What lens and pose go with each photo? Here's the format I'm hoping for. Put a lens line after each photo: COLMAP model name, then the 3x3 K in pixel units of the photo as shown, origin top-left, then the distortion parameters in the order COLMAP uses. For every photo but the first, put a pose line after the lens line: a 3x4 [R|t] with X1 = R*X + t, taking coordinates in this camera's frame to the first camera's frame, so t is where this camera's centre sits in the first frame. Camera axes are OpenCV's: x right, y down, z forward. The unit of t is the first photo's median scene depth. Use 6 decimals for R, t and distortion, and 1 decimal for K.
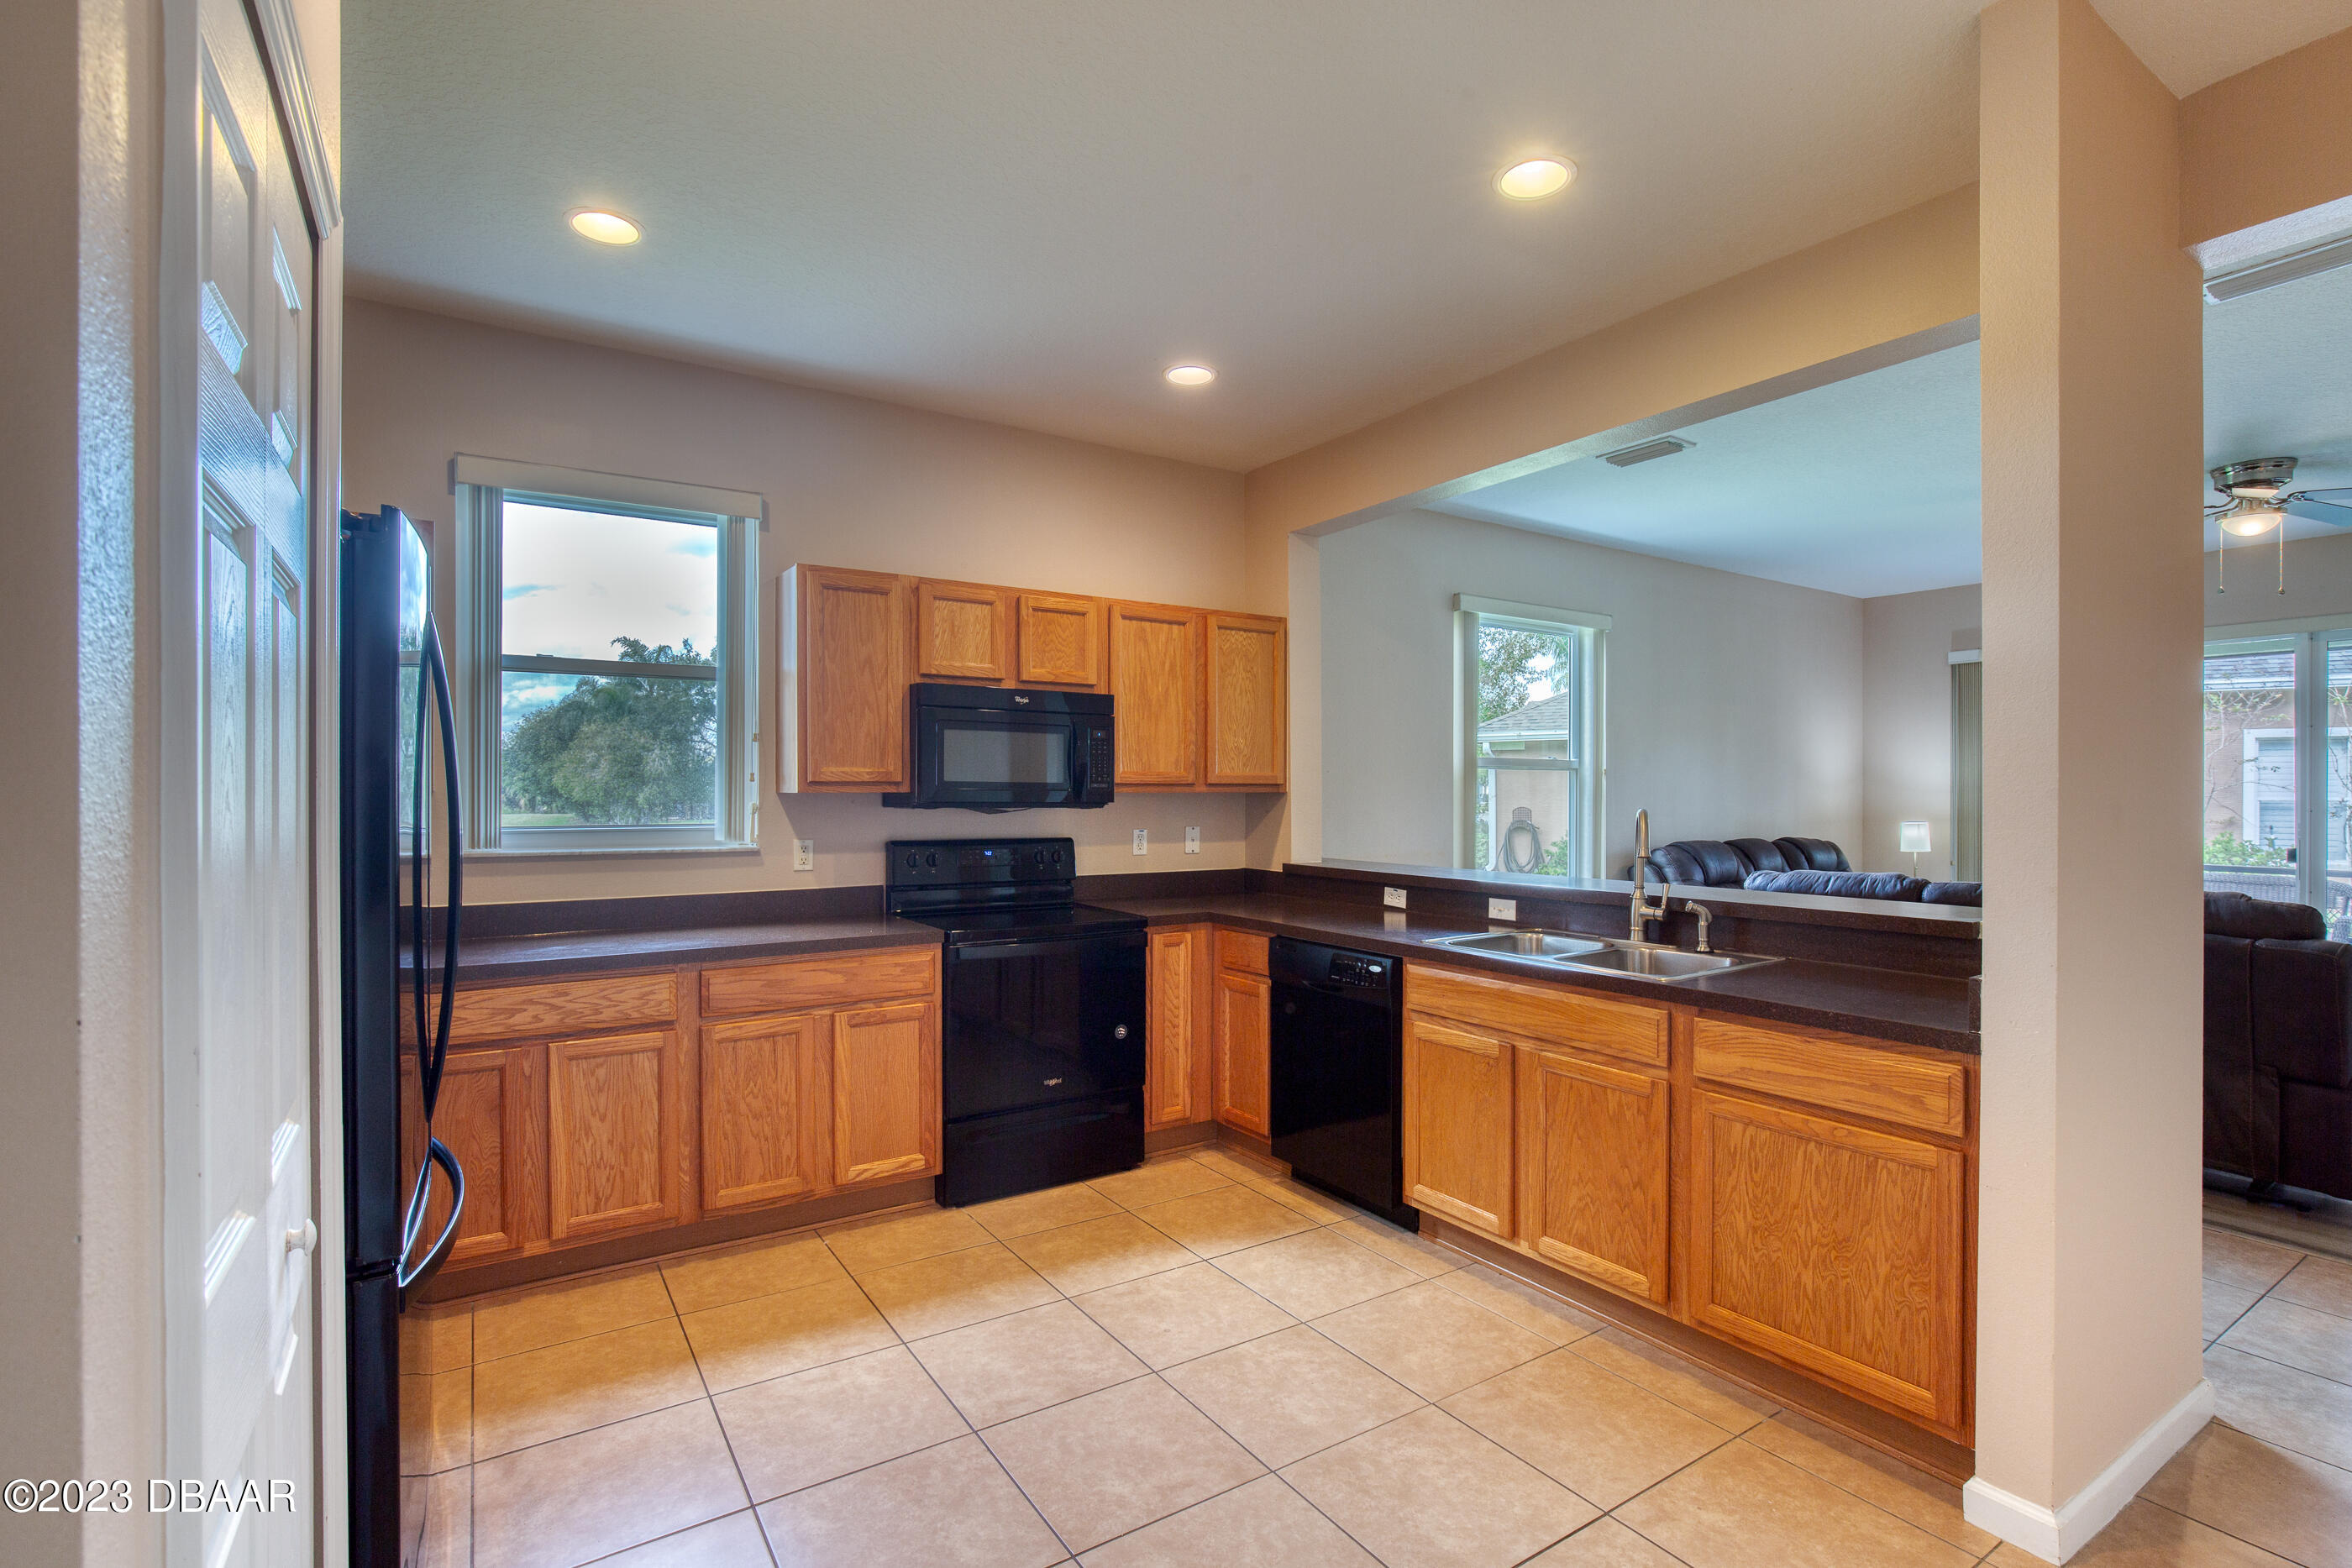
lens RADIAL K [[1082.0, 0, 1186.0], [0, 1082.0, 793.2], [0, 0, 1]] dist [-0.018108, 0.005000]
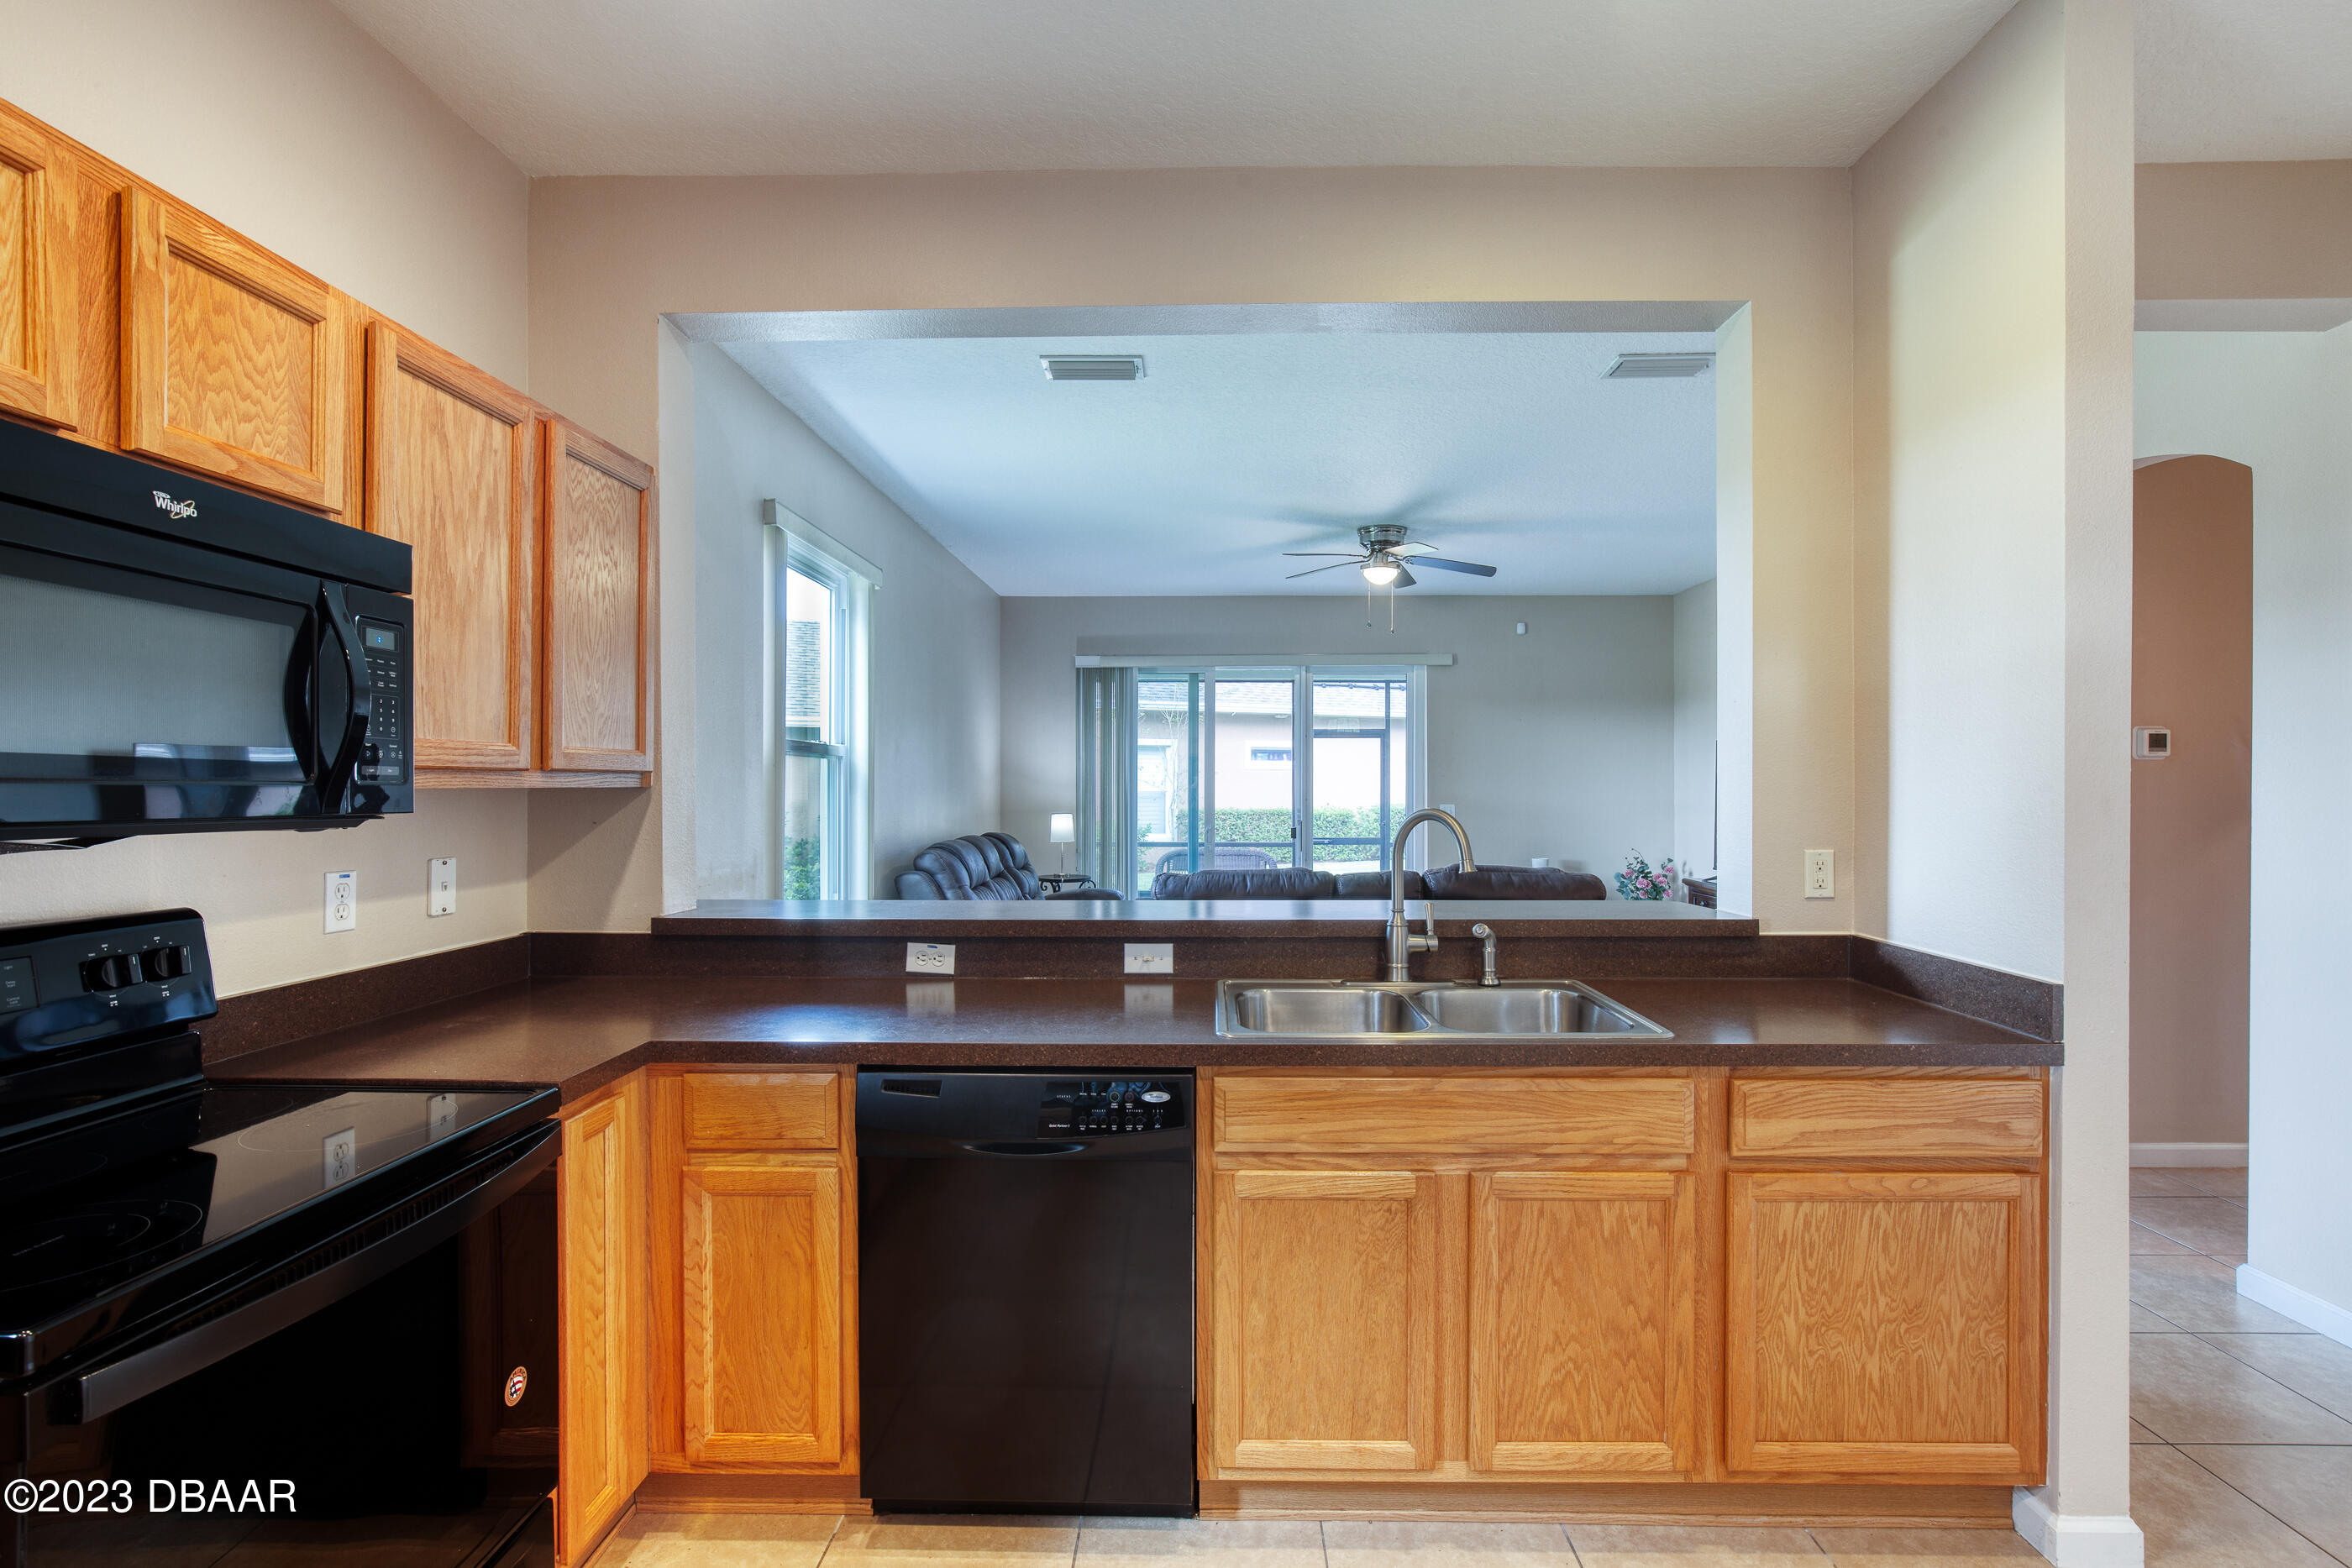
lens RADIAL K [[1082.0, 0, 1176.9], [0, 1082.0, 785.4], [0, 0, 1]] dist [-0.018108, 0.005000]
pose [[0.569542, 0.000122, 0.821962, -0.282277], [0.001420, 0.999998, -0.001132, -0.001114], [-0.821961, 0.001812, 0.569541, 0.654721]]
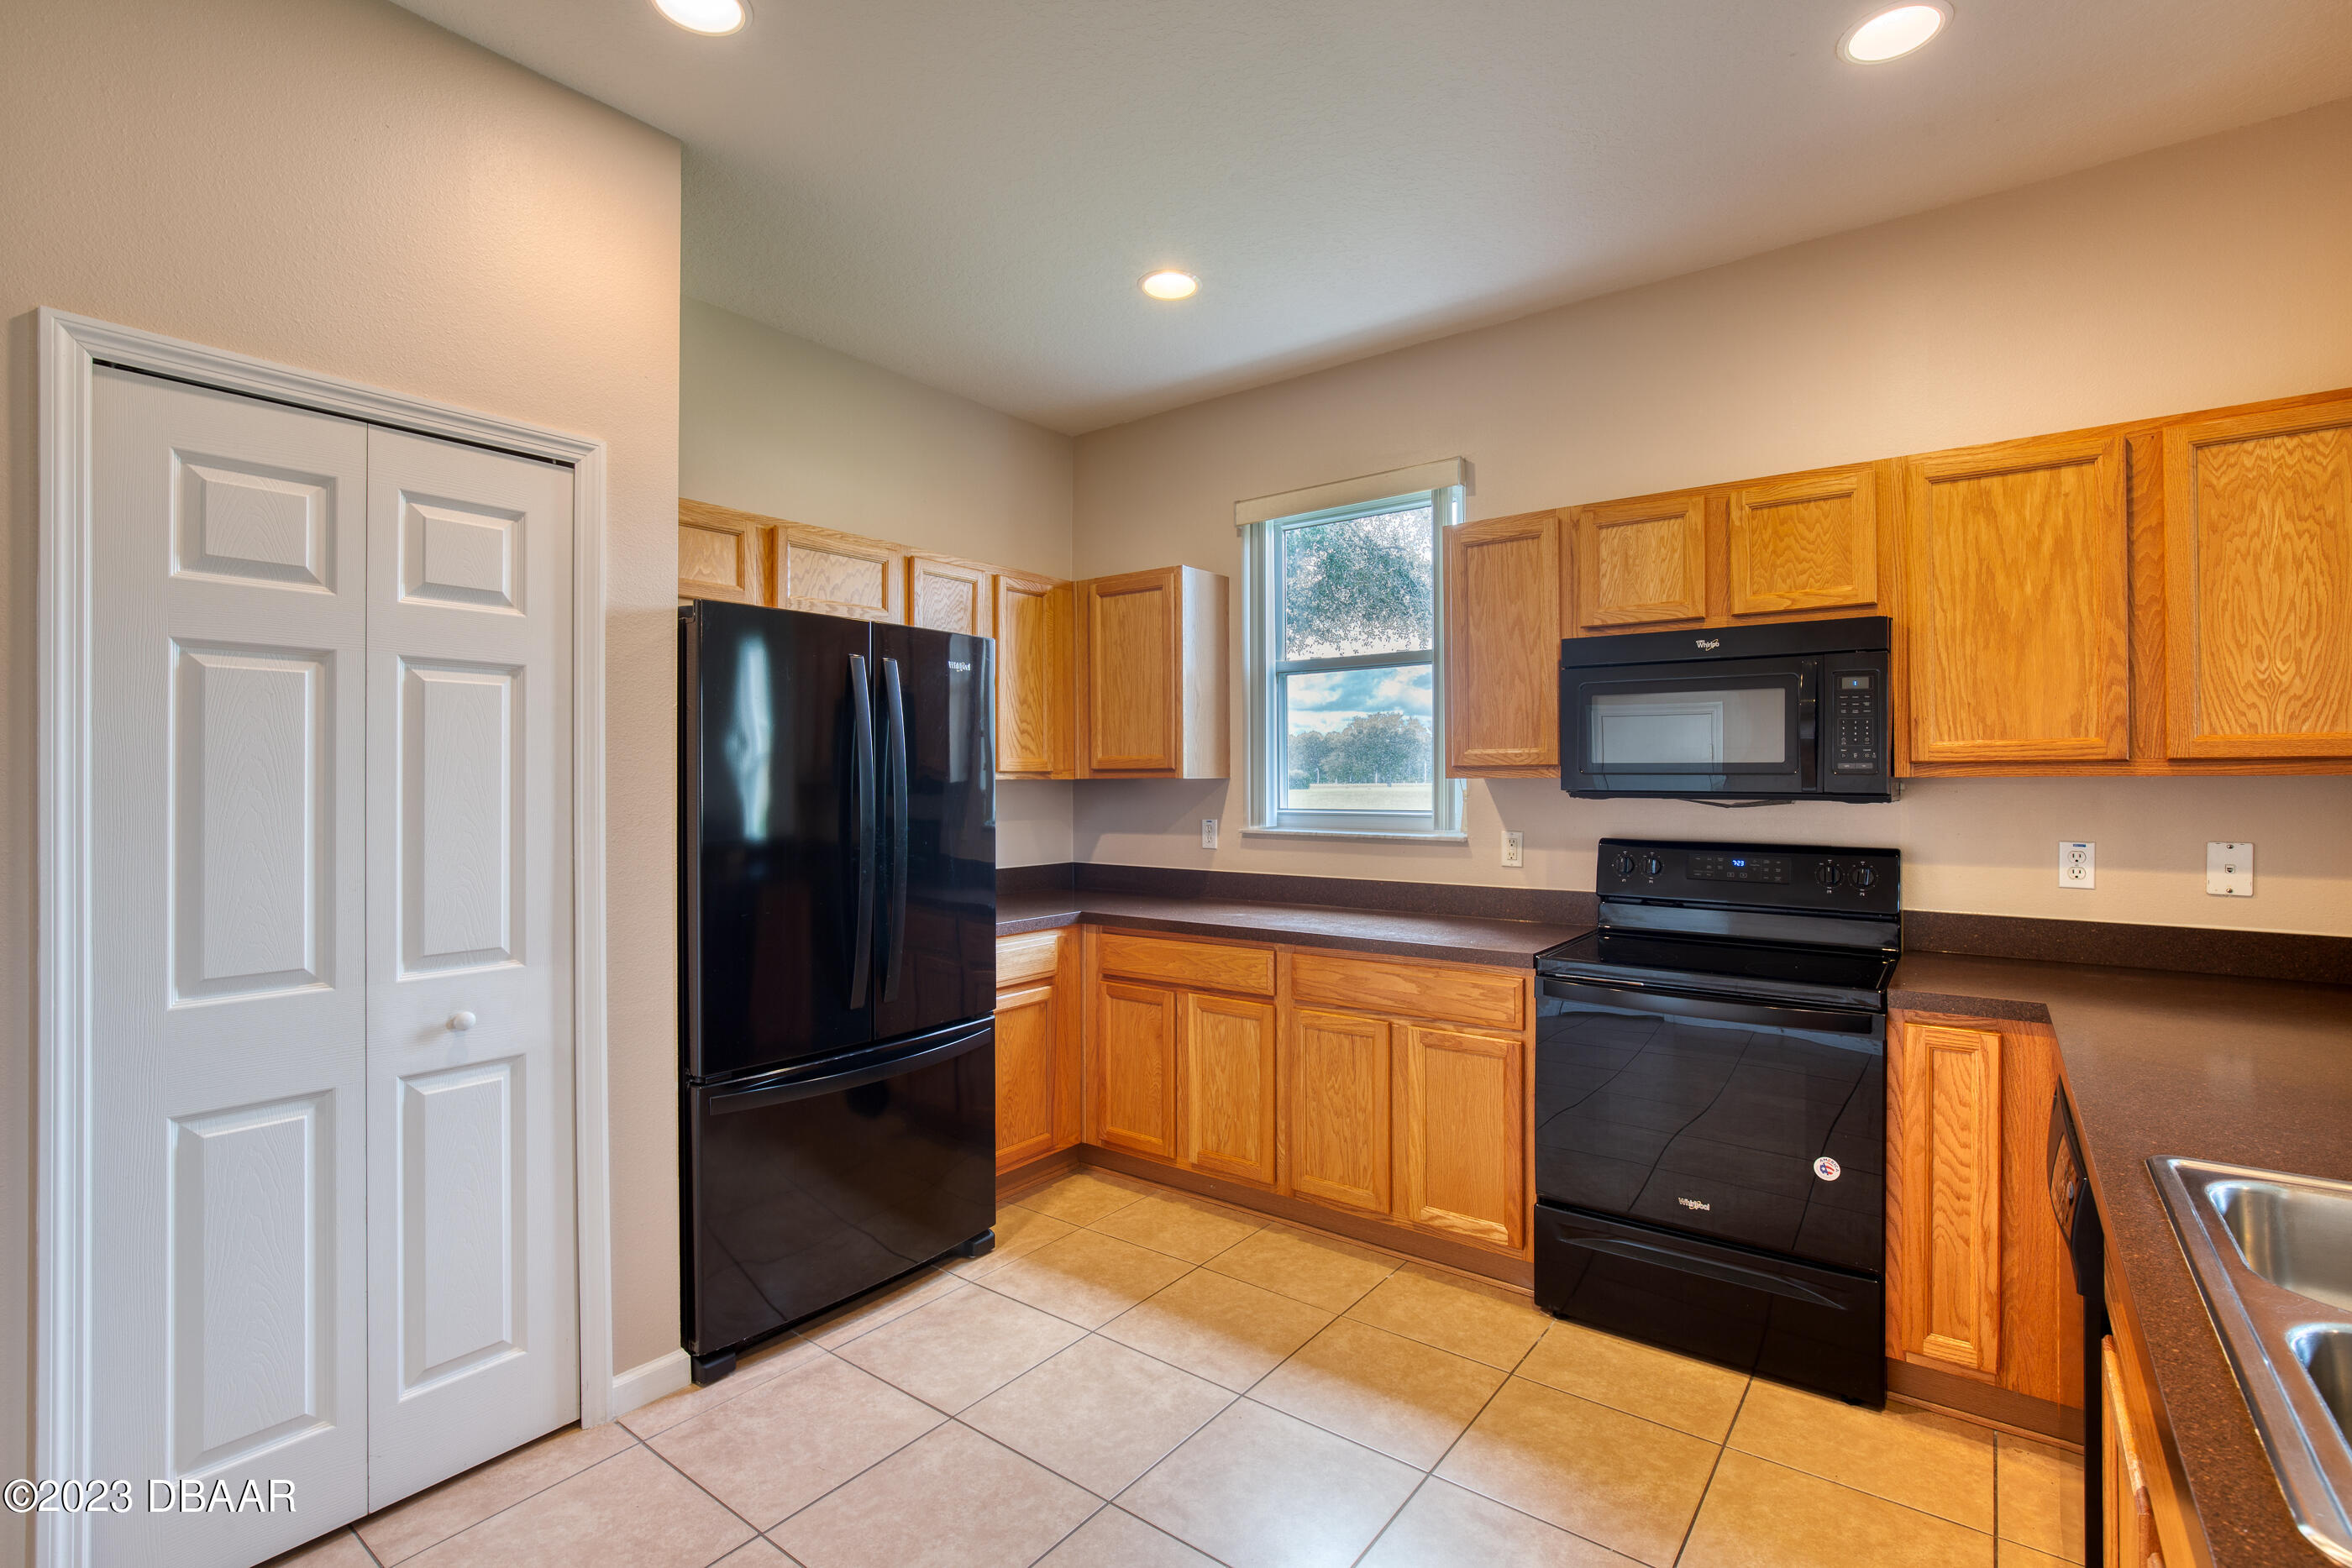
lens RADIAL K [[1082.0, 0, 1178.0], [0, 1082.0, 774.5], [0, 0, 1]] dist [-0.018108, 0.005000]
pose [[0.331141, -0.005198, -0.943567, 0.448716], [0.001764, 0.999986, -0.004889, 0.000090], [0.943580, -0.000046, 0.331146, 0.518386]]
